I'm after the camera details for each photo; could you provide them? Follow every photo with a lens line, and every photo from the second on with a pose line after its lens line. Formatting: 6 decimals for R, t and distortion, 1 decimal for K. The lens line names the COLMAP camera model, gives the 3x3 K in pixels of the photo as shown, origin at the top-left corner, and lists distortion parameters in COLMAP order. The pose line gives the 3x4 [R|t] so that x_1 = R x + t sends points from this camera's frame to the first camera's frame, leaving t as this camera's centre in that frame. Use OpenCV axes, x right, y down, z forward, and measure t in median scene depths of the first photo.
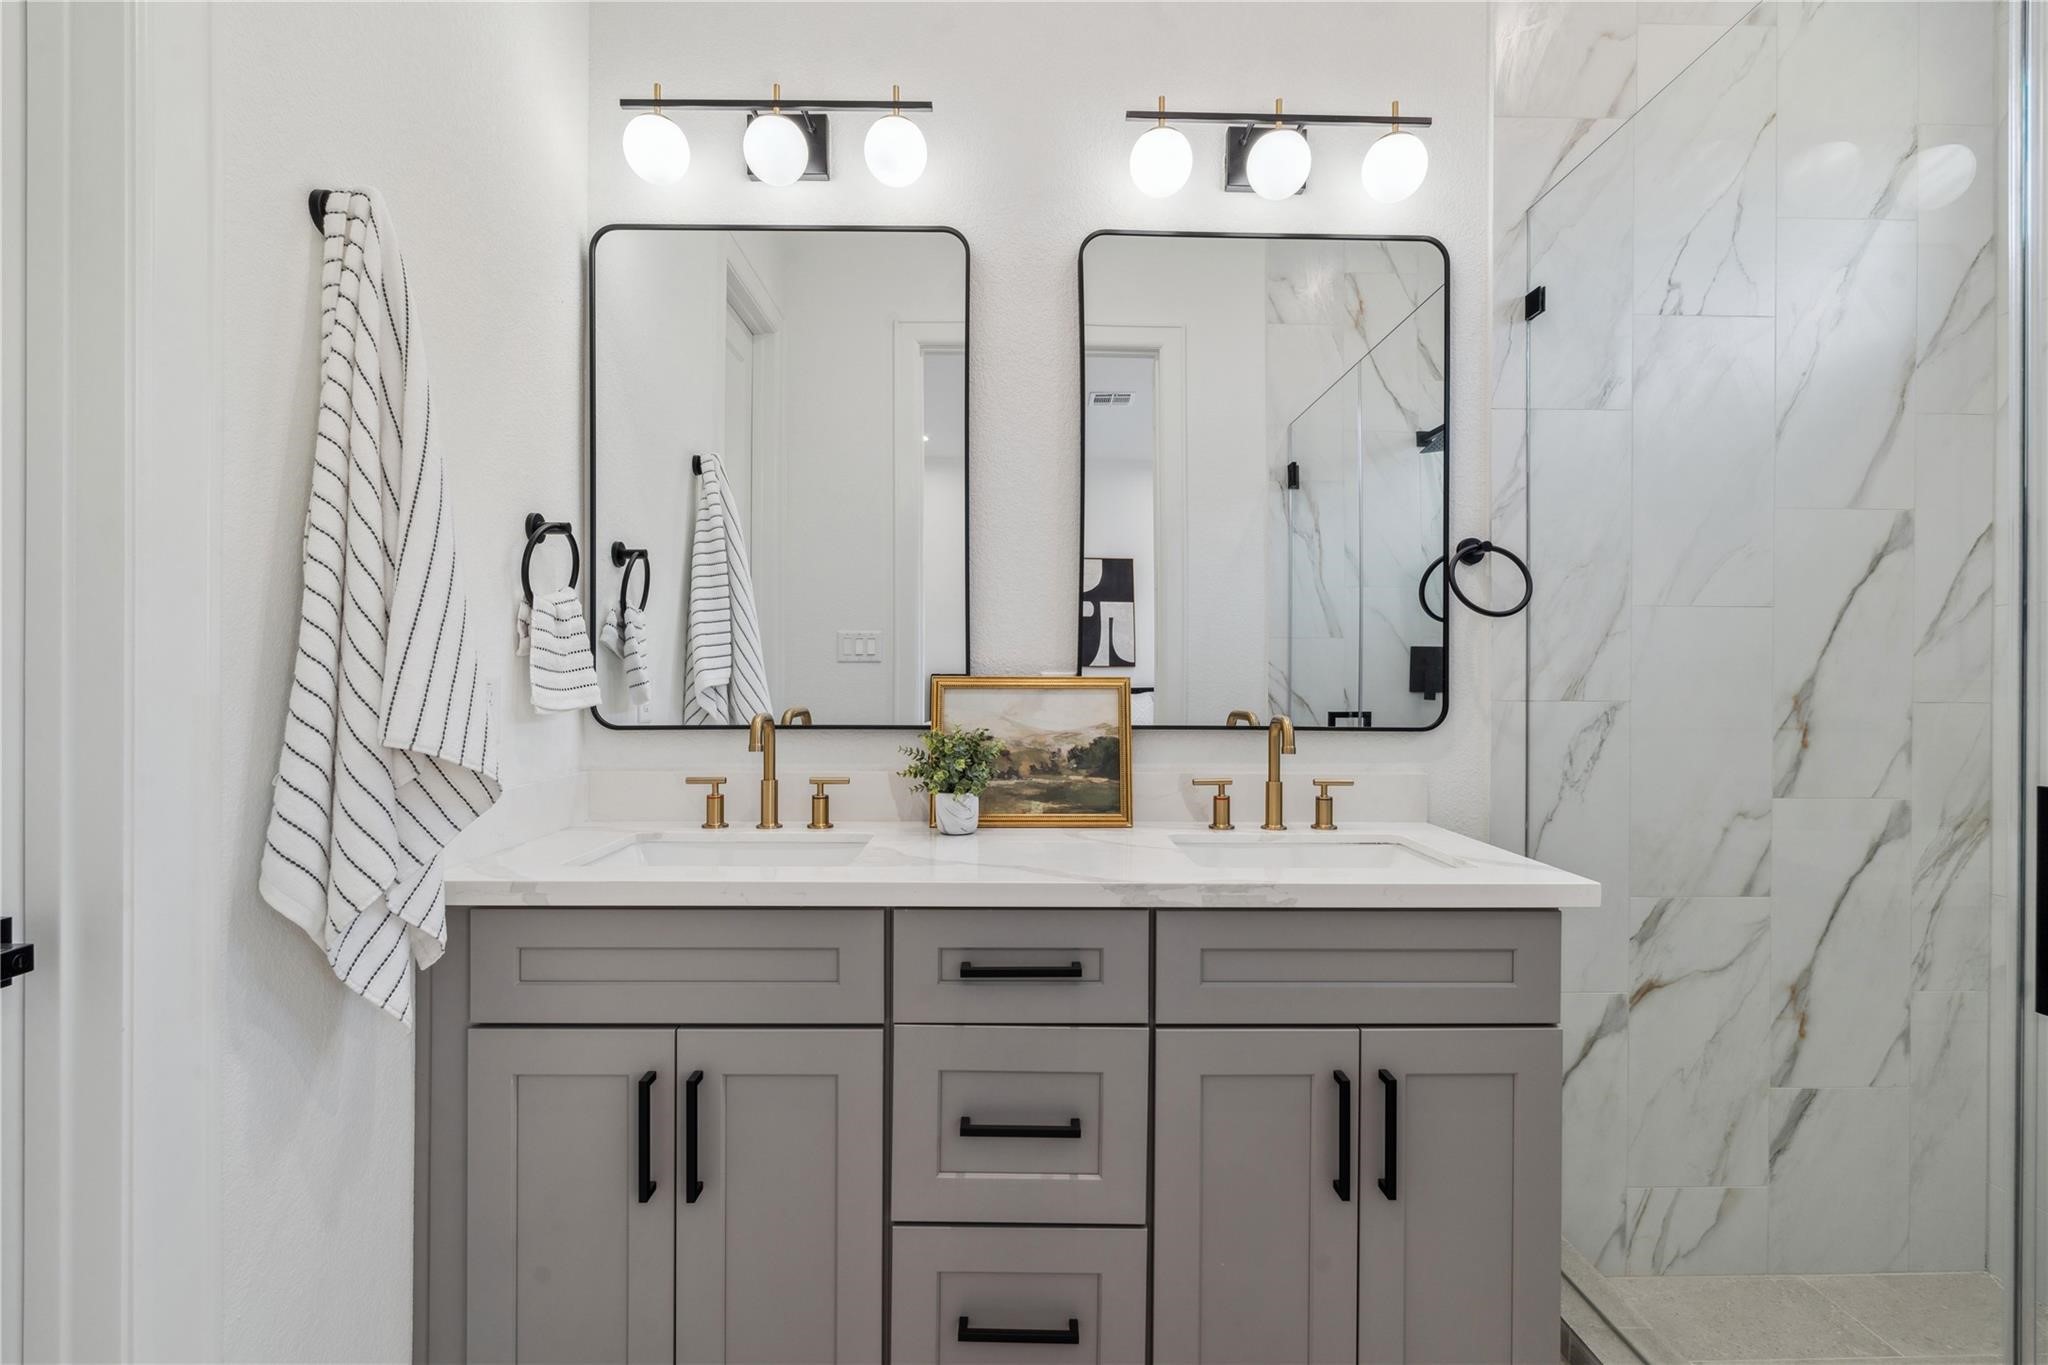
lens RADIAL K [[937.1, 0, 1046.8], [0, 937.1, 682.0], [0, 0, 1]] dist [-0.001300, 0.000824]
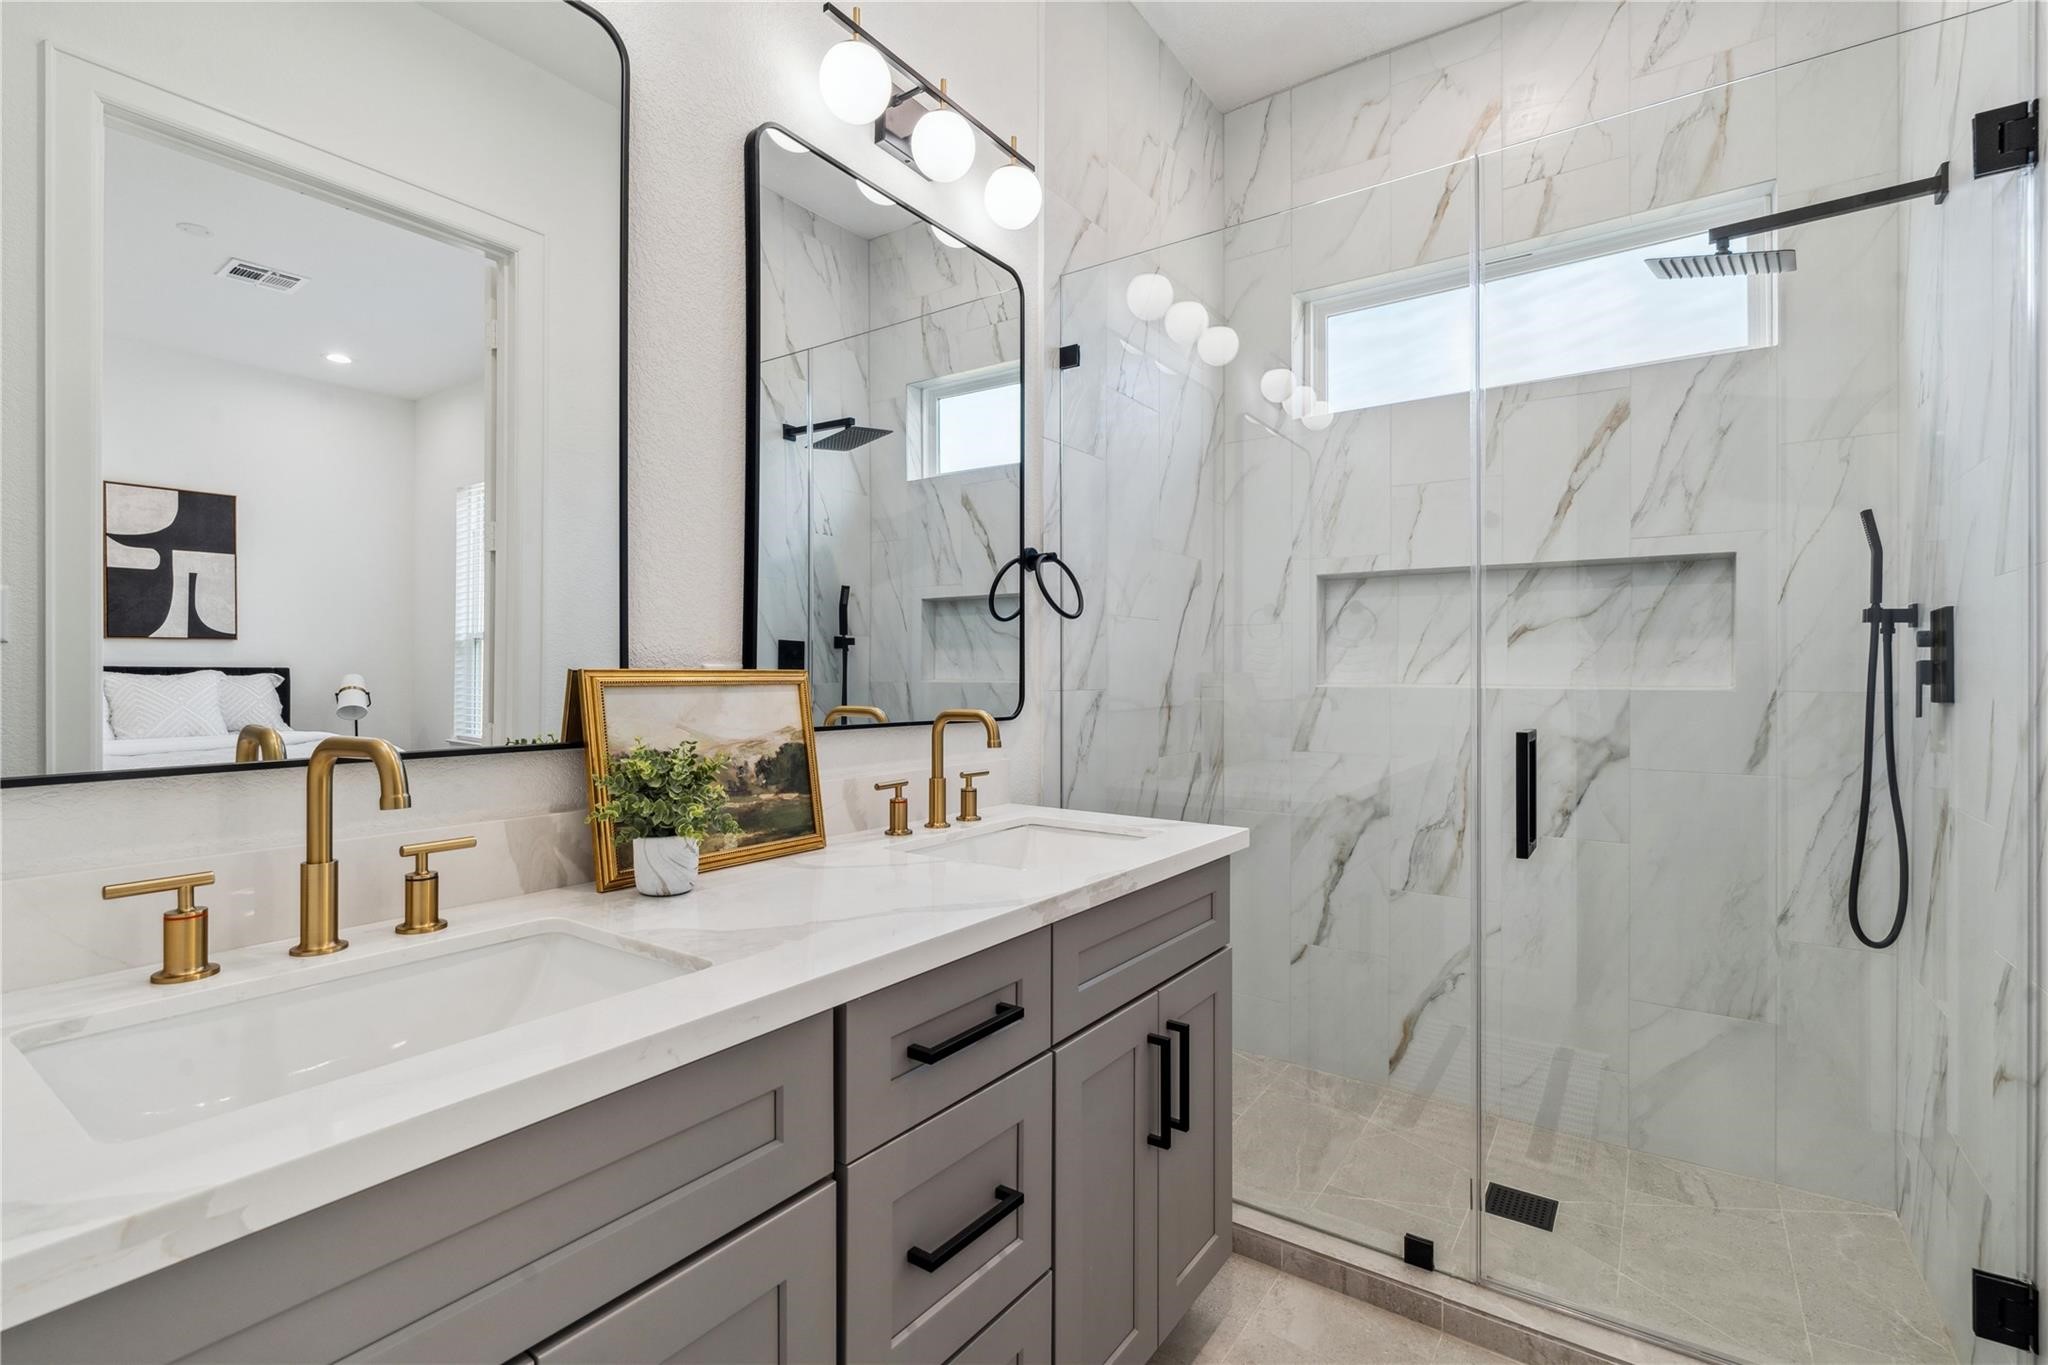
lens RADIAL K [[937.1, 0, 1042.5], [0, 937.1, 667.9], [0, 0, 1]] dist [-0.001300, 0.000824]
pose [[0.576168, 0.003052, 0.817326, -0.484980], [-0.008637, 0.999960, 0.002354, -0.011429], [-0.817286, -0.008416, 0.576171, 0.345835]]
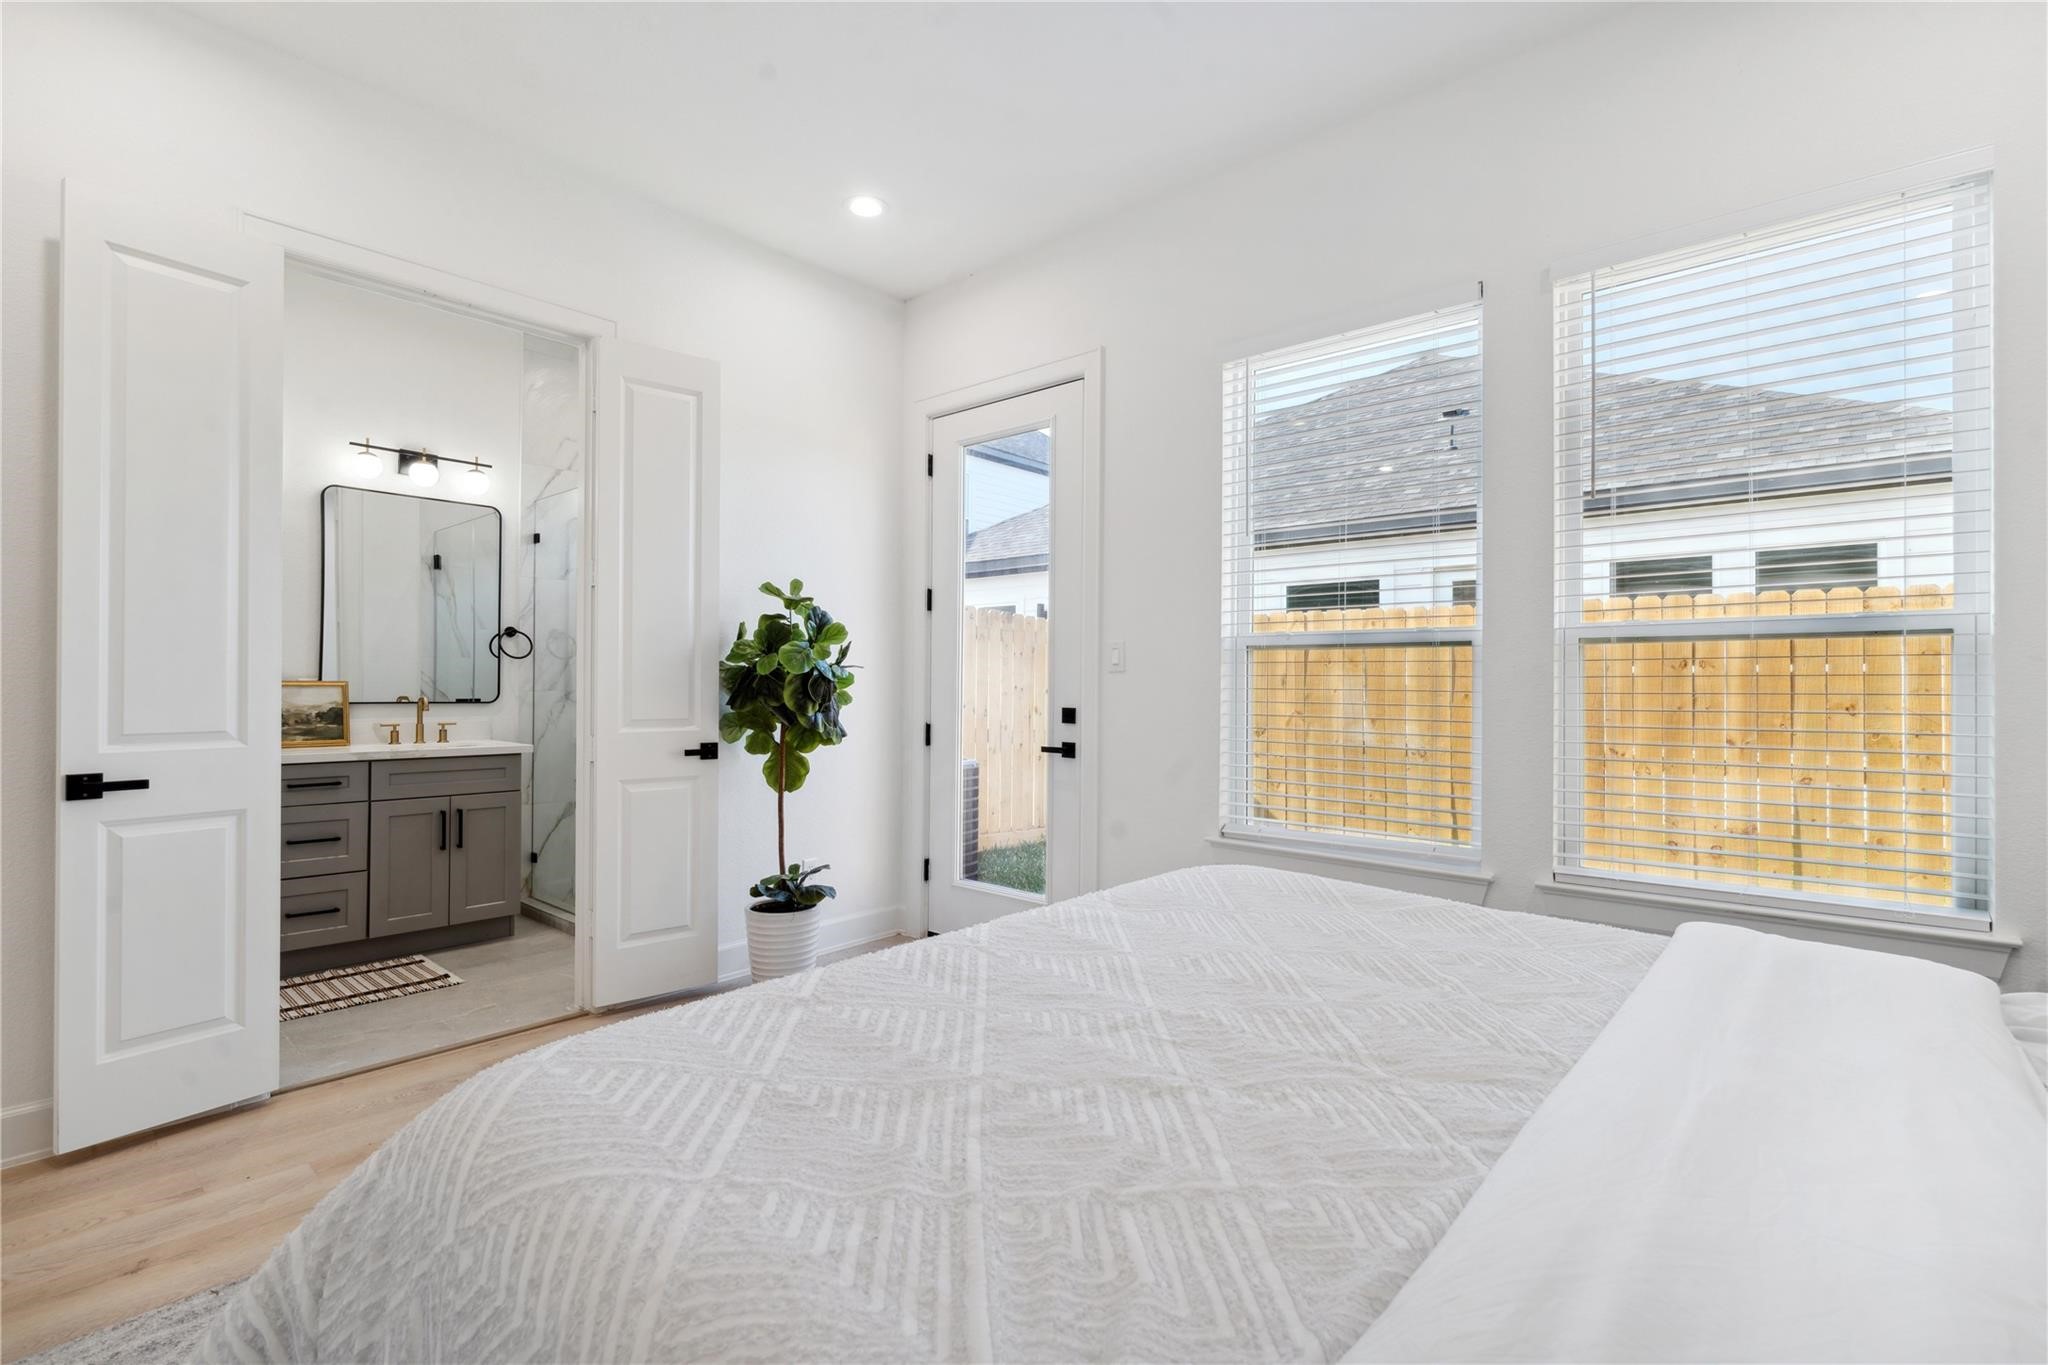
lens RADIAL K [[937.1, 0, 1032.0], [0, 937.1, 674.0], [0, 0, 1]] dist [-0.001300, 0.000824]
pose [[0.692894, 0.006040, 0.721014, -0.415828], [-0.000662, 0.999970, -0.007741, -0.007110], [-0.721039, 0.004887, 0.692877, -1.858449]]
